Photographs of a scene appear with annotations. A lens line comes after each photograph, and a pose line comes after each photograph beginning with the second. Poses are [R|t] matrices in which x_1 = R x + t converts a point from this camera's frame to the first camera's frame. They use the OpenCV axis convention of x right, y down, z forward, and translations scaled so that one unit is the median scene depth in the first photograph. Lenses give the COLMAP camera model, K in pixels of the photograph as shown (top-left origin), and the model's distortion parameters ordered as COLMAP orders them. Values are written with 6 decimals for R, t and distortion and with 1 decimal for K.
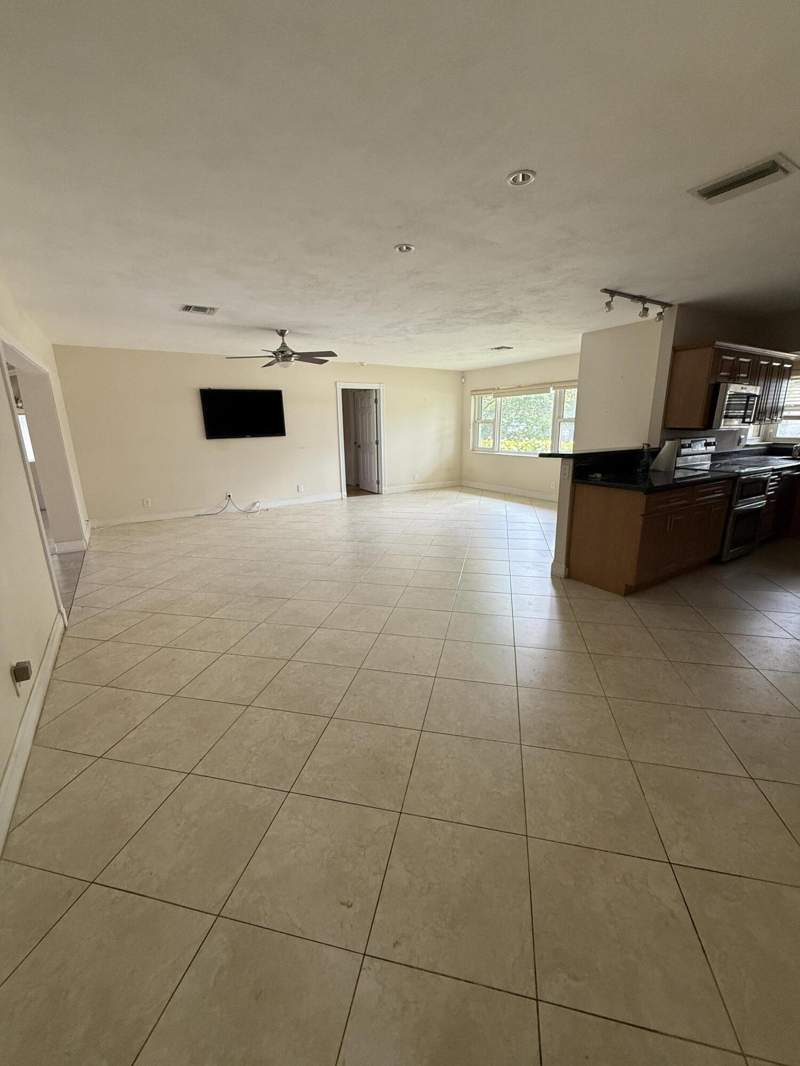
lens RADIAL K [[431.9, 0, 400.0], [0, 431.9, 533.0], [0, 0, 1]] dist [0.000894, 0.000243]
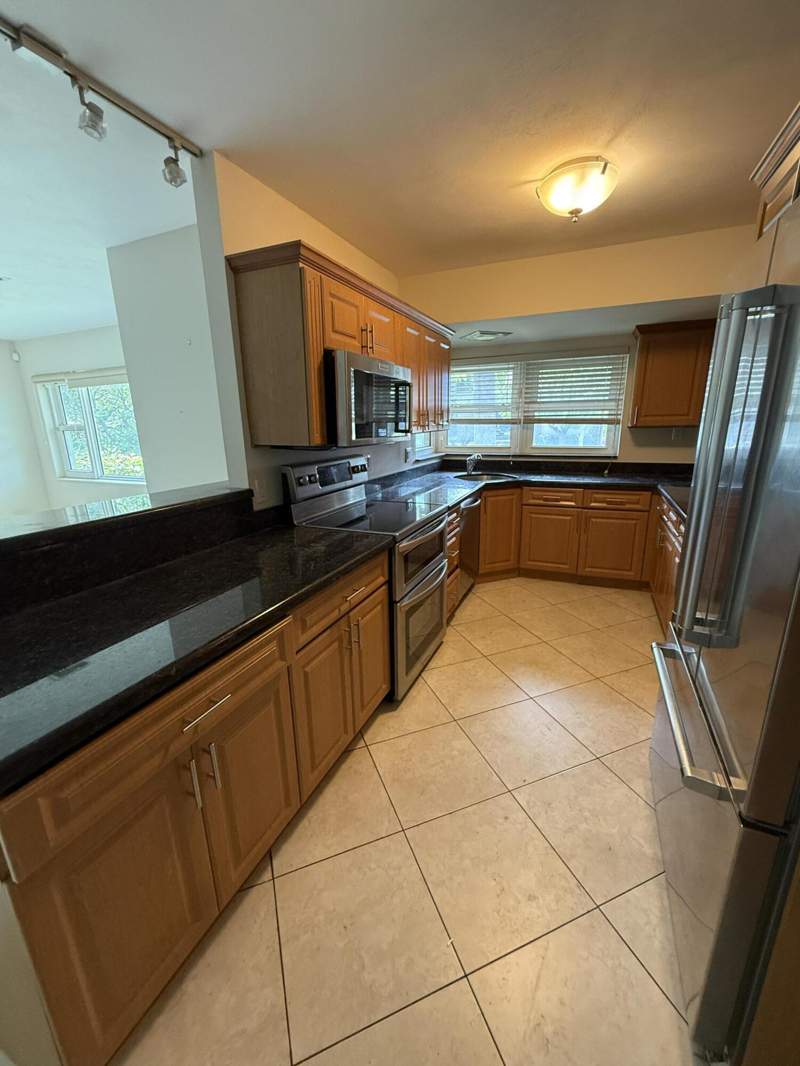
lens RADIAL K [[431.9, 0, 400.0], [0, 431.9, 533.0], [0, 0, 1]] dist [0.000894, 0.000243]
pose [[0.832549, -0.141209, 0.535651, 0.288078], [0.144205, 0.988872, 0.036555, -0.086761], [-0.534852, 0.046809, 0.843648, 0.317472]]
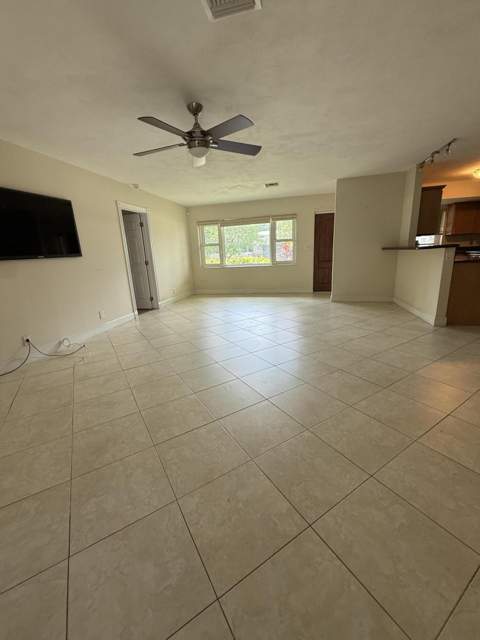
lens RADIAL K [[259.5, 0, 240.0], [0, 259.5, 320.0], [0, 0, 1]] dist [-0.003043, -0.000147]
pose [[0.715904, -0.197049, 0.669816, -0.412273], [0.210599, 0.975610, 0.061919, -0.068976], [-0.665680, 0.096734, 0.739941, 0.430768]]
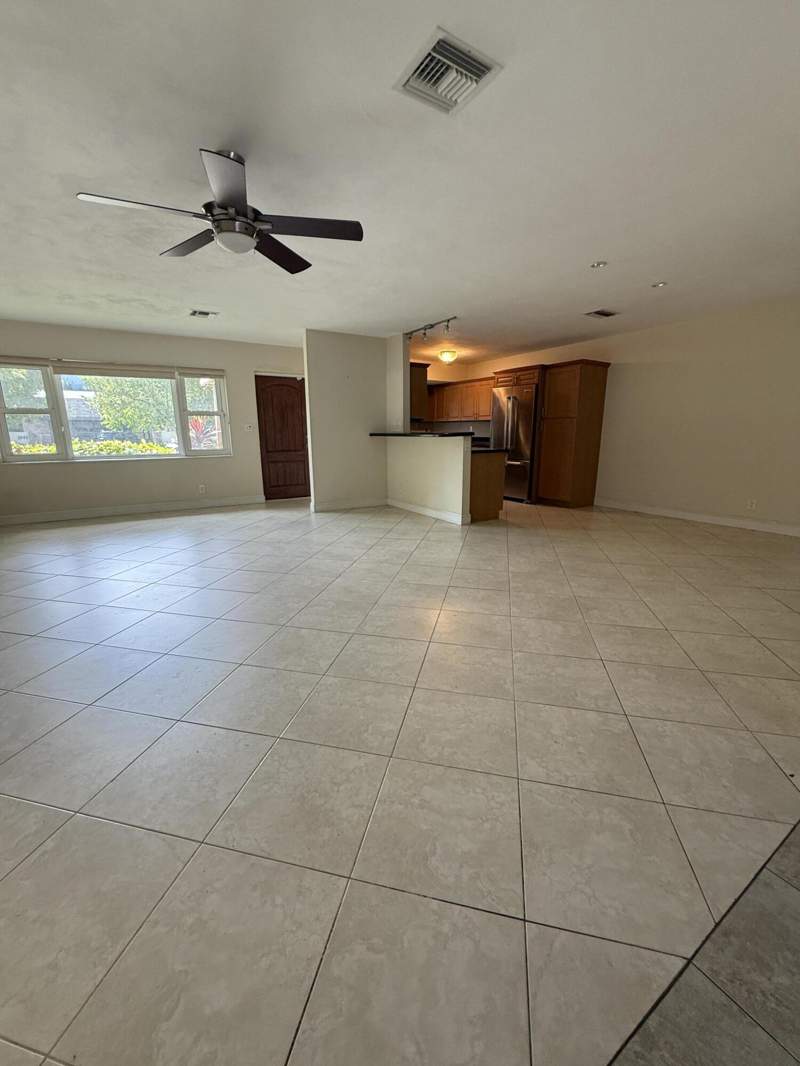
lens RADIAL K [[431.9, 0, 400.0], [0, 431.9, 533.0], [0, 0, 1]] dist [0.000894, 0.000243]
pose [[0.007784, -0.218527, 0.975800, -0.520911], [0.250770, 0.945073, 0.209645, -0.112951], [-0.968016, 0.243069, 0.062156, 0.610053]]
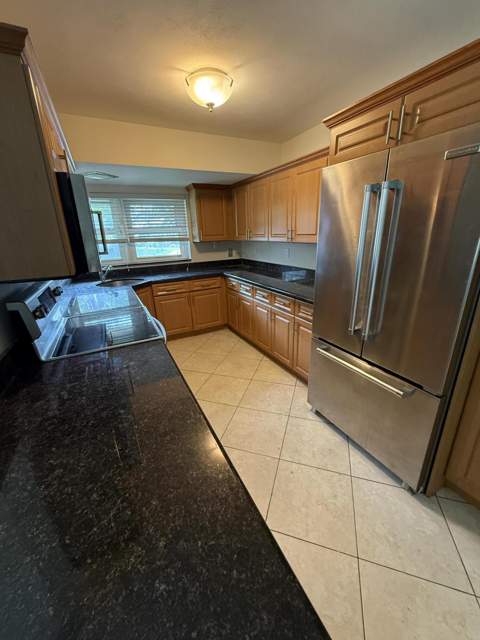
lens RADIAL K [[259.3, 0, 240.0], [0, 259.3, 320.0], [0, 0, 1]] dist [0.000894, 0.000243]
pose [[0.099828, -0.313726, 0.944251, 0.252808], [0.278106, 0.919967, 0.276256, -0.126175], [-0.955349, 0.235024, 0.179088, 0.445578]]
